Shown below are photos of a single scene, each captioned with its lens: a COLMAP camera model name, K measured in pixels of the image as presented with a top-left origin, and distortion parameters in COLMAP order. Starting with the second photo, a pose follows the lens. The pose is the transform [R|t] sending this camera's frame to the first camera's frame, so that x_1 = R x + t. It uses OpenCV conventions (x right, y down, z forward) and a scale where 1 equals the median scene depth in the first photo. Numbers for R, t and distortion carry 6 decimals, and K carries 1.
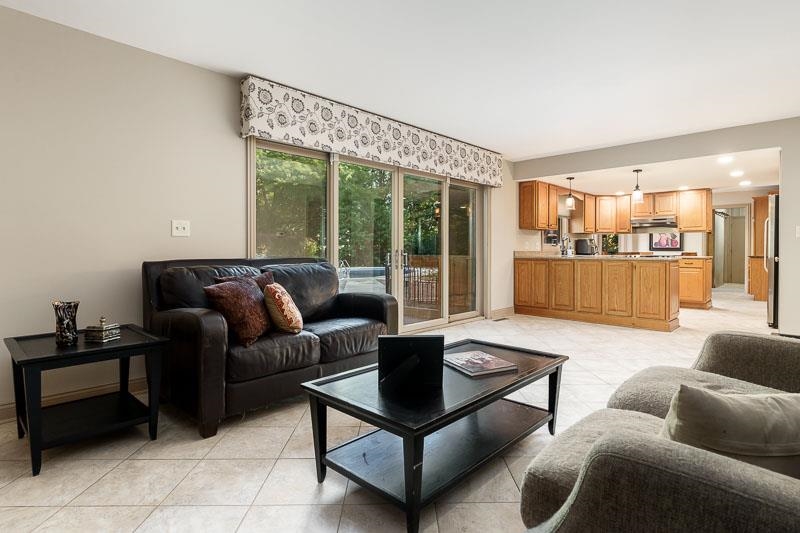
lens RADIAL K [[413.4, 0, 411.3], [0, 413.4, 252.4], [0, 0, 1]] dist [0.000115, 0.000254]
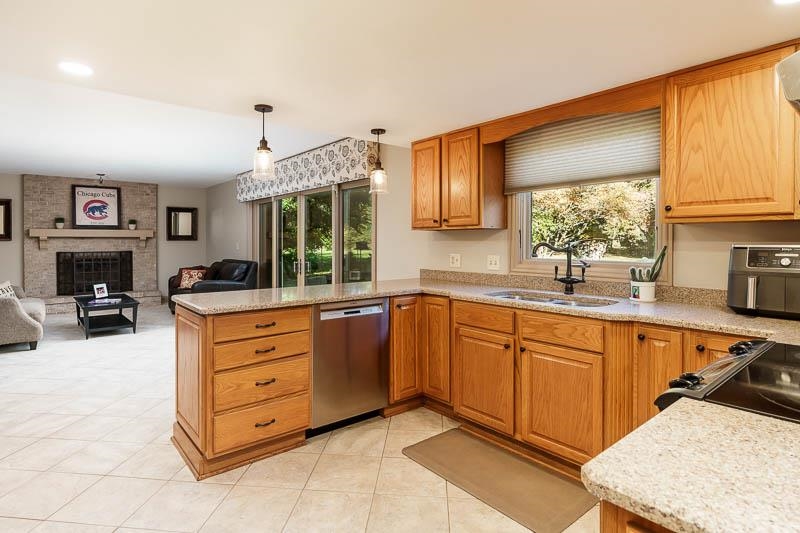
lens RADIAL K [[422.4, 0, 393.2], [0, 422.4, 243.2], [0, 0, 1]] dist [-0.005152, -0.000118]
pose [[-0.116004, 0.002083, -0.993247, 1.290165], [-0.006262, 0.999976, 0.002828, -0.063490], [0.993229, 0.006548, -0.115988, 1.553493]]
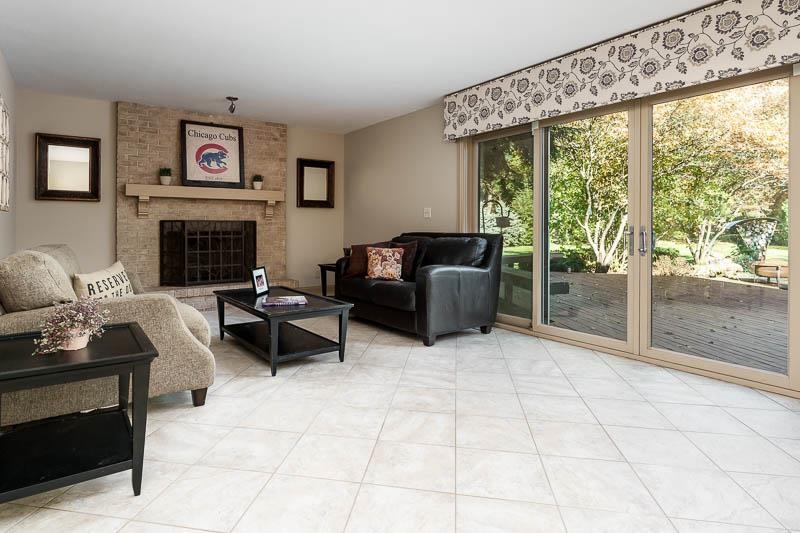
lens RADIAL K [[448.9, 0, 395.9], [0, 448.9, 225.7], [0, 0, 1]] dist [-0.025205, -0.000080]
pose [[-0.183075, -0.005114, -0.983086, 0.818248], [-0.007877, 0.999962, -0.003735, -0.000826], [0.983067, 0.007060, -0.183108, 0.848390]]
